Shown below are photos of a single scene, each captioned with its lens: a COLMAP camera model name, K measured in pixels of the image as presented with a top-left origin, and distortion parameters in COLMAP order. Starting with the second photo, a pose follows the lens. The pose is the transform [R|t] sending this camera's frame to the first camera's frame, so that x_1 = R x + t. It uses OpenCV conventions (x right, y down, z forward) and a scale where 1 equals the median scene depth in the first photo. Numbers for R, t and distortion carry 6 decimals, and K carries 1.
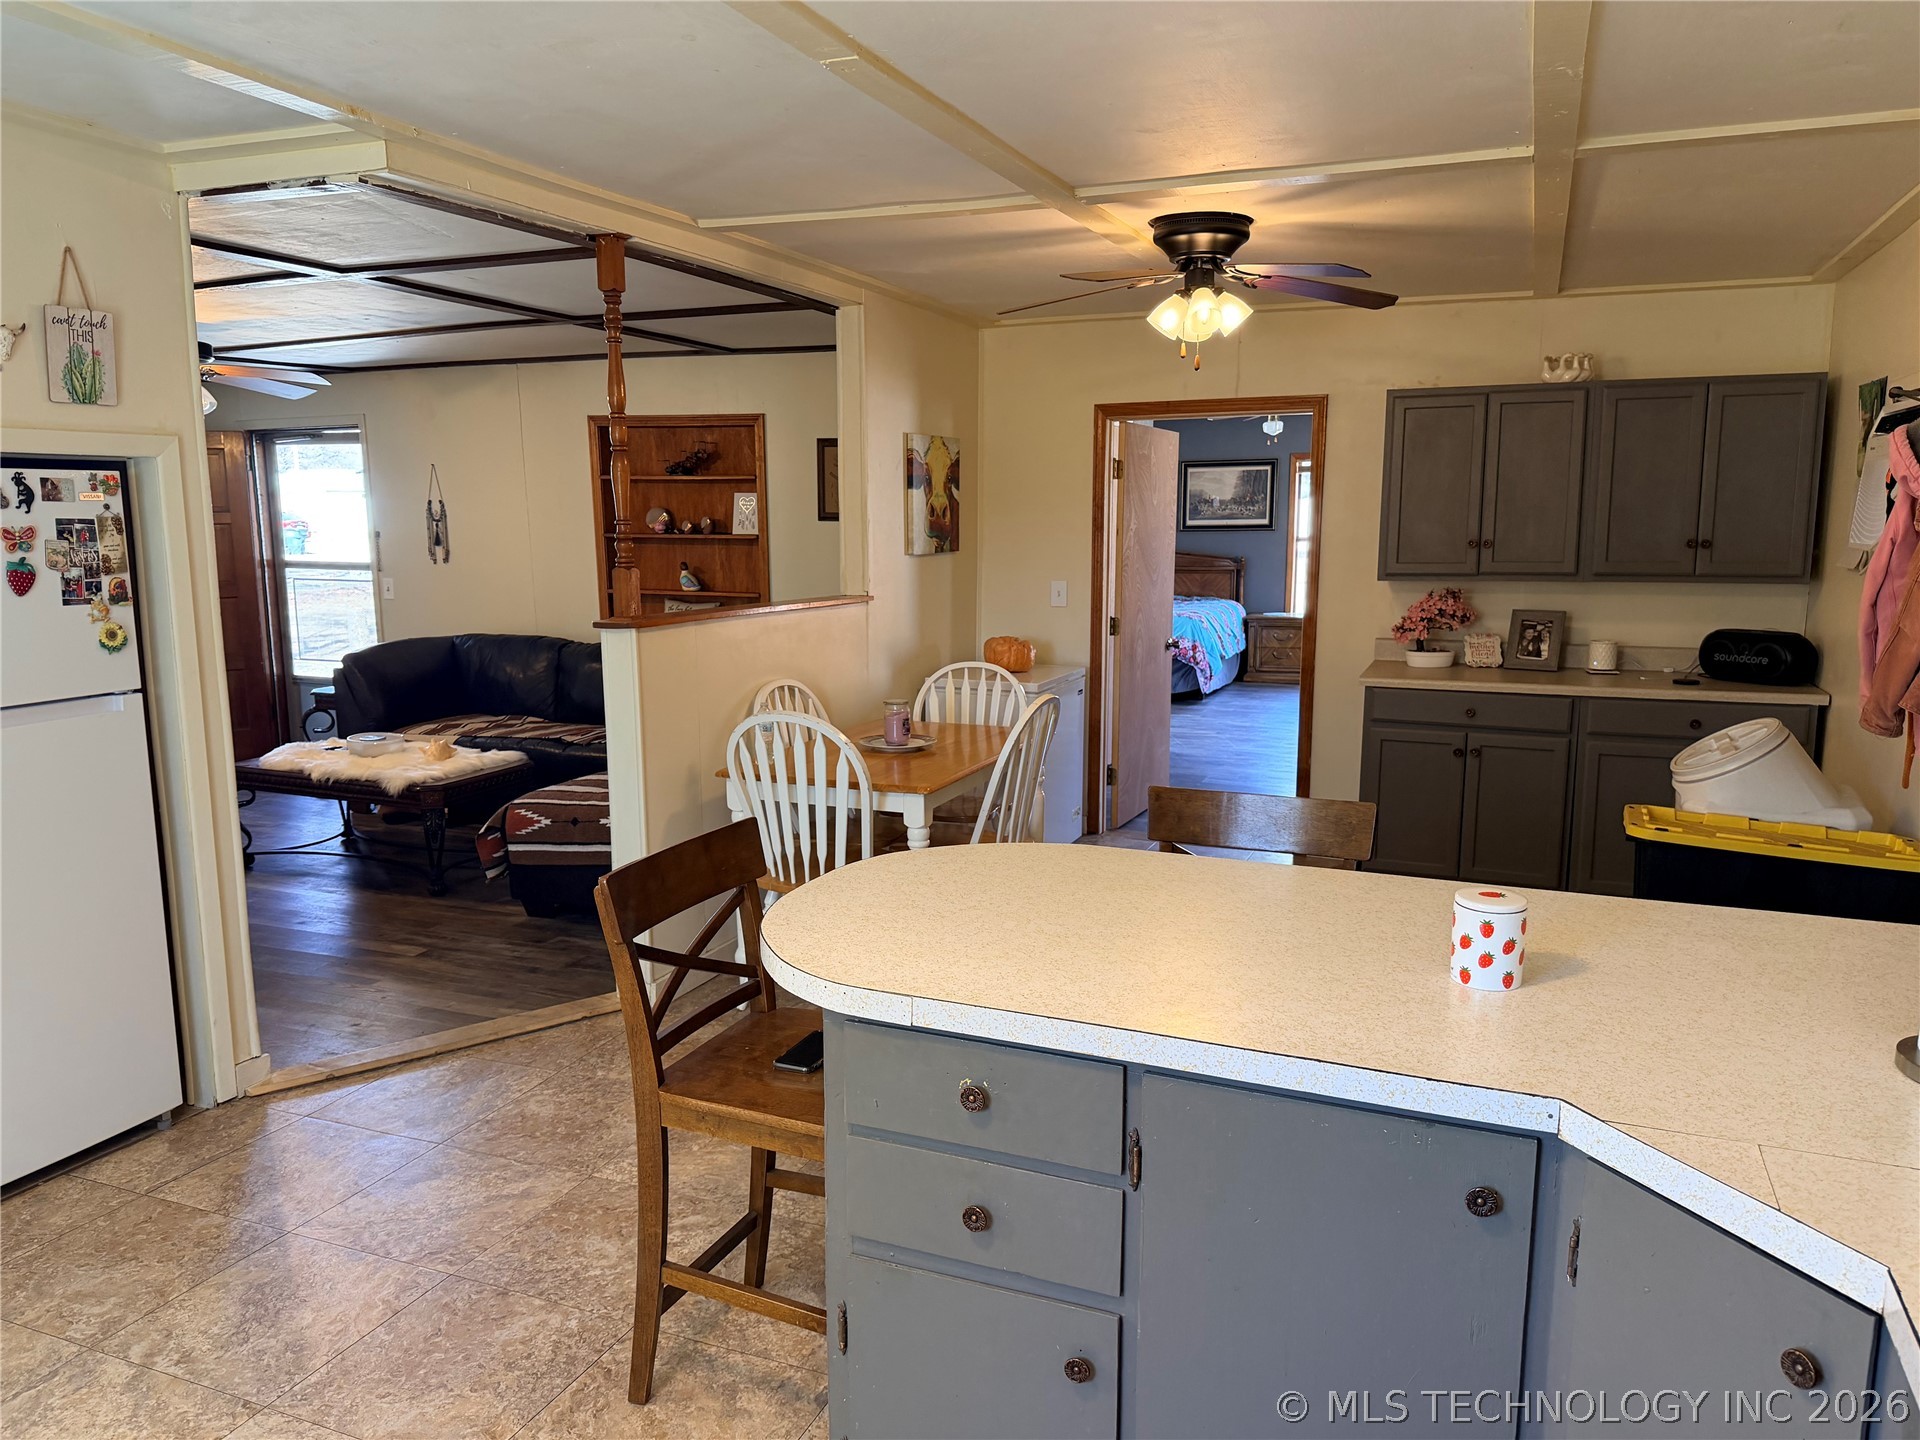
lens RADIAL K [[1343.5, 0, 978.1], [0, 1343.5, 738.9], [0, 0, 1]] dist [0.092123, -0.136017]
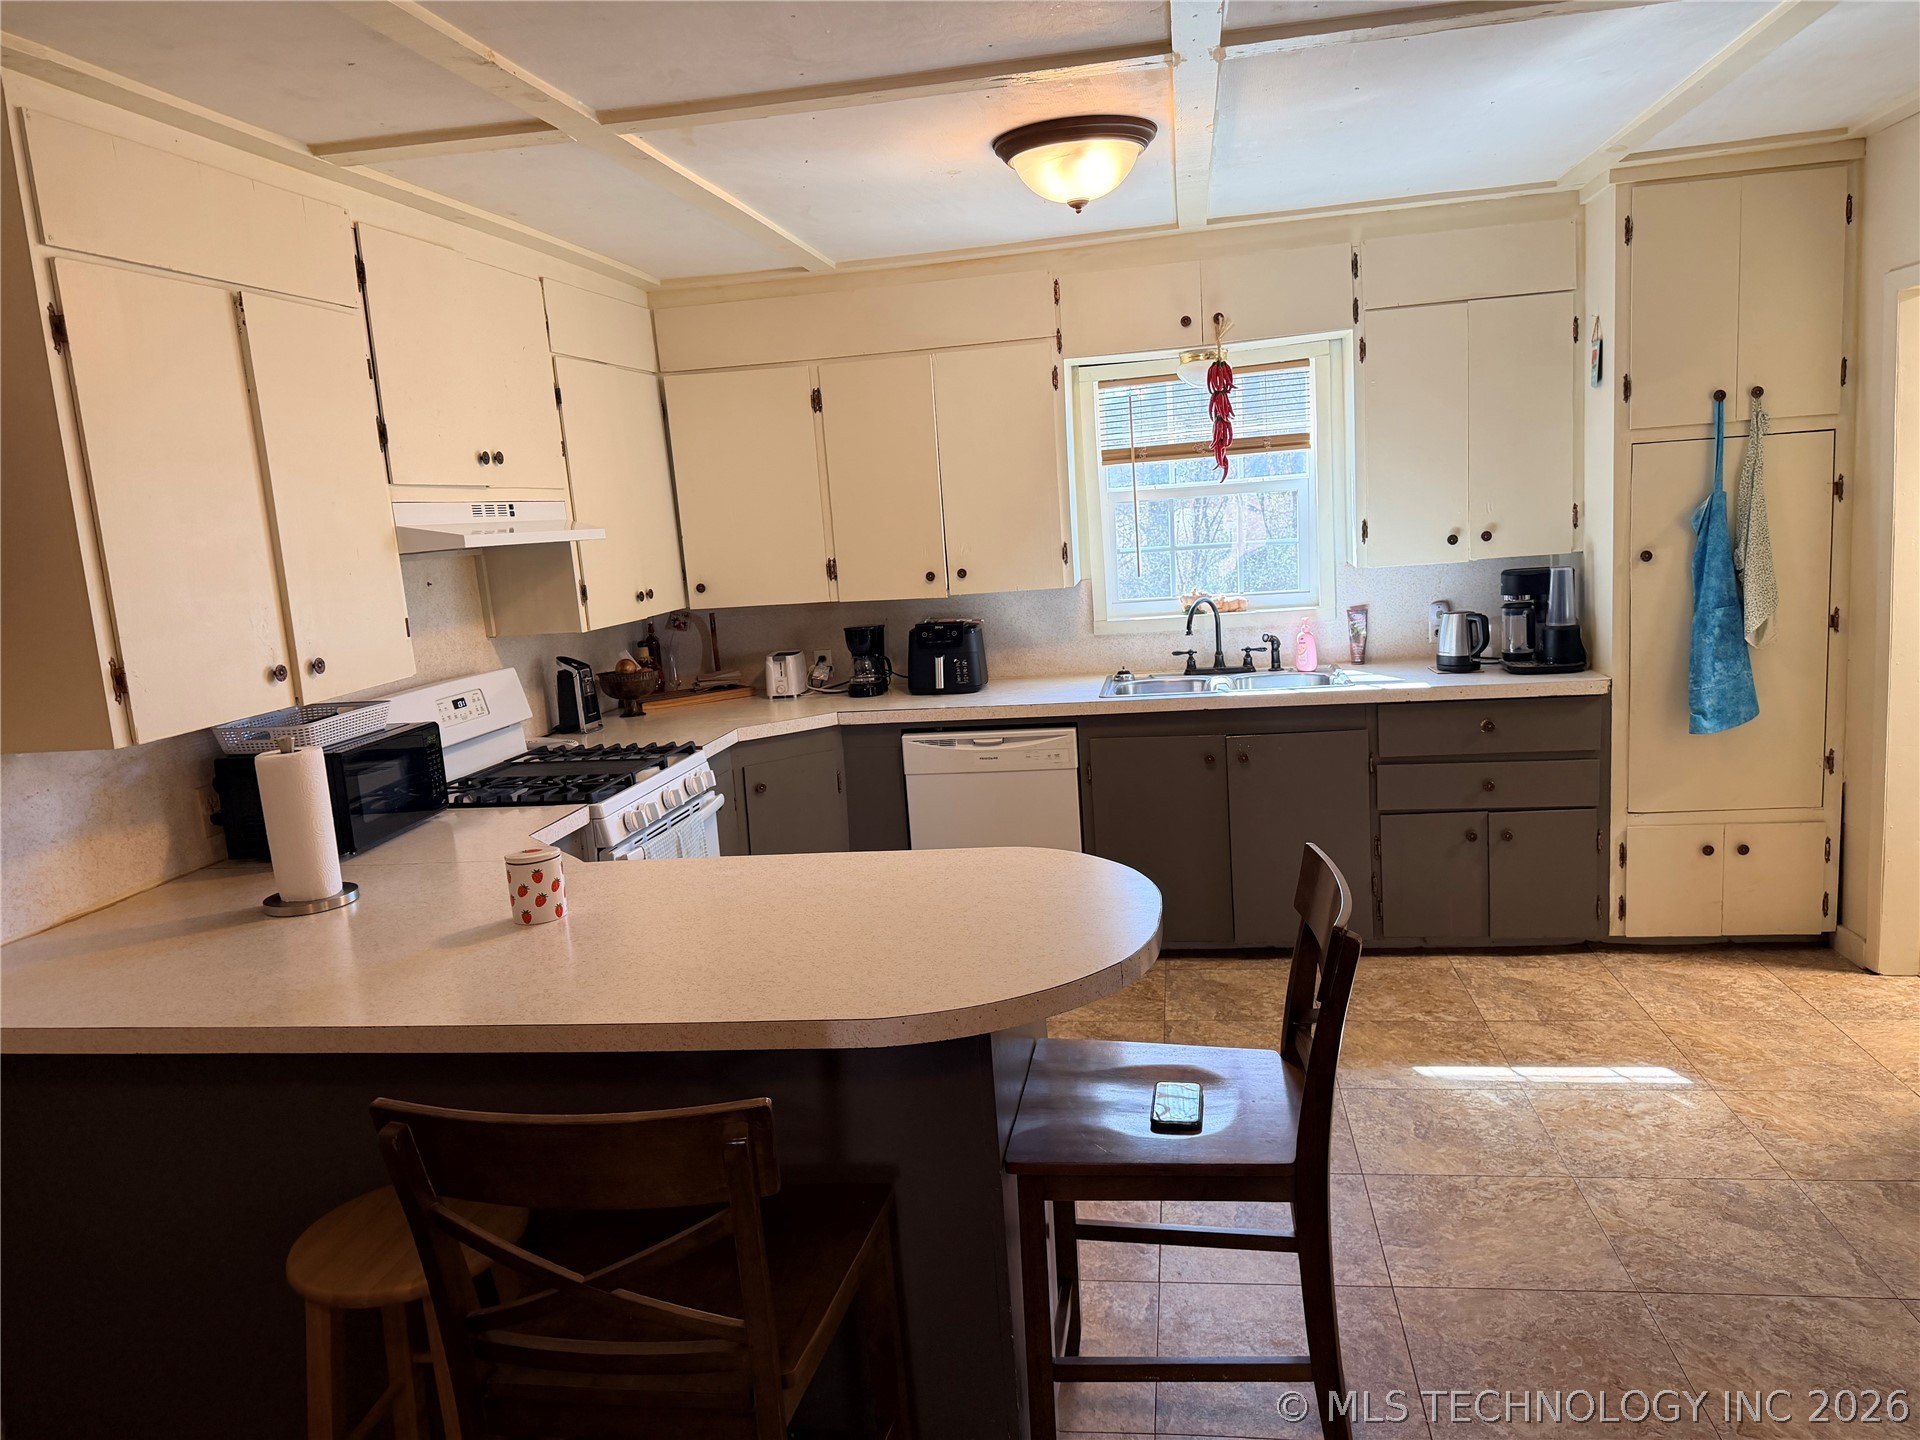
lens RADIAL K [[1353.6, 0, 960.0], [0, 1353.6, 720.0], [0, 0, 1]] dist [-0.004556, -0.007377]
pose [[-0.974131, 0.105557, -0.199816, 0.100480], [0.037396, 0.947311, 0.318125, -0.177183], [0.222868, 0.302423, -0.926752, 1.002624]]
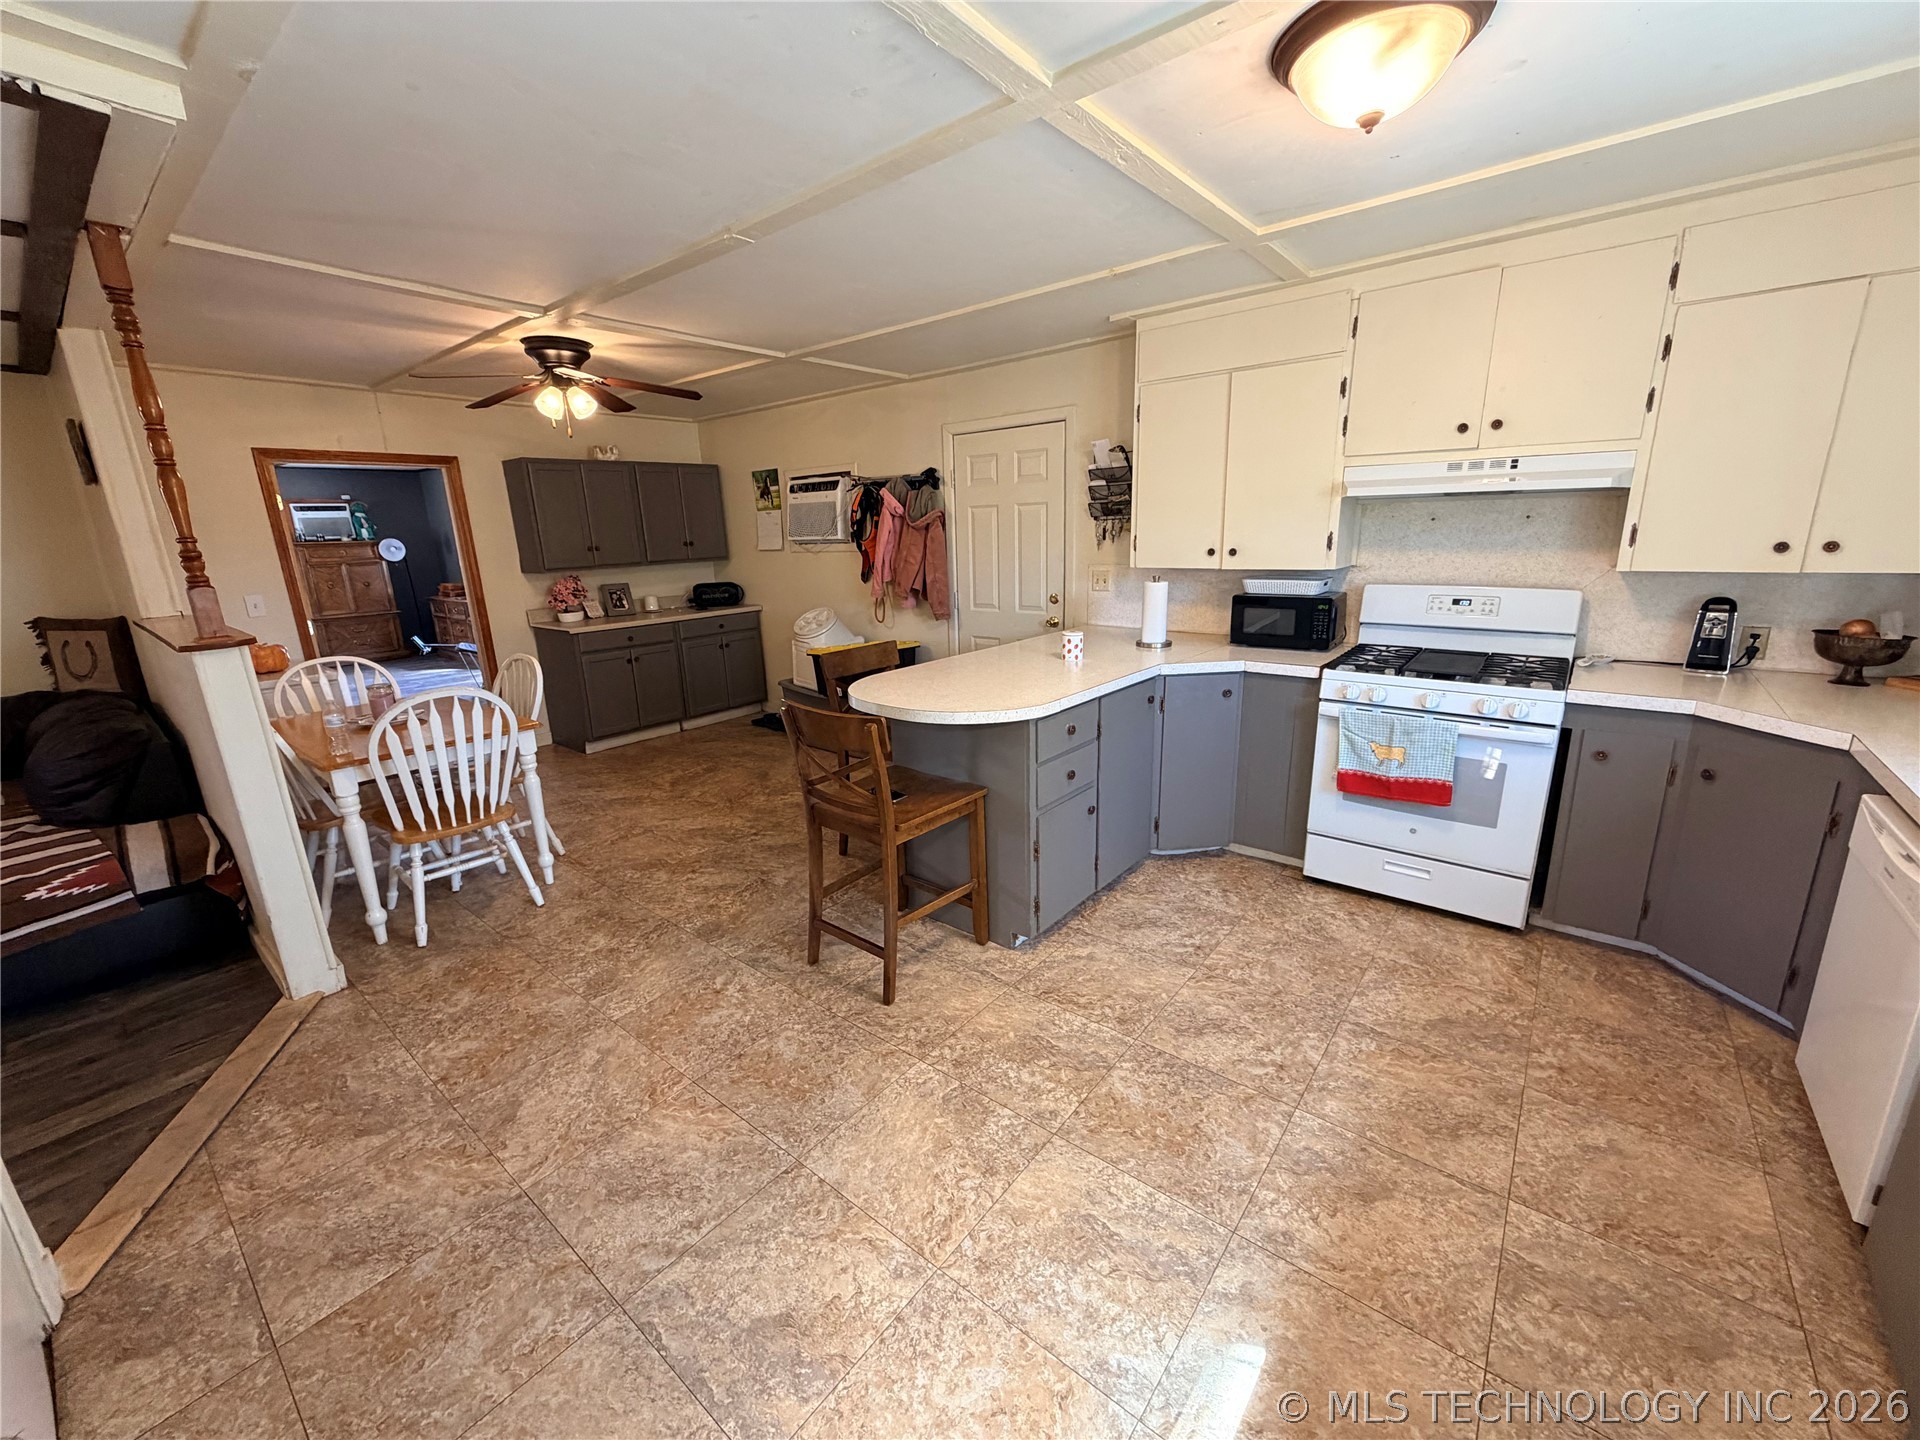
lens RADIAL K [[763.9, 0, 956.8], [0, 763.9, 722.5], [0, 0, 1]] dist [0.000774, -0.000308]
pose [[0.299286, -0.247914, 0.921394, -0.627831], [0.189538, 0.961859, 0.197236, -0.038419], [-0.935149, 0.115609, 0.334861, 0.303503]]
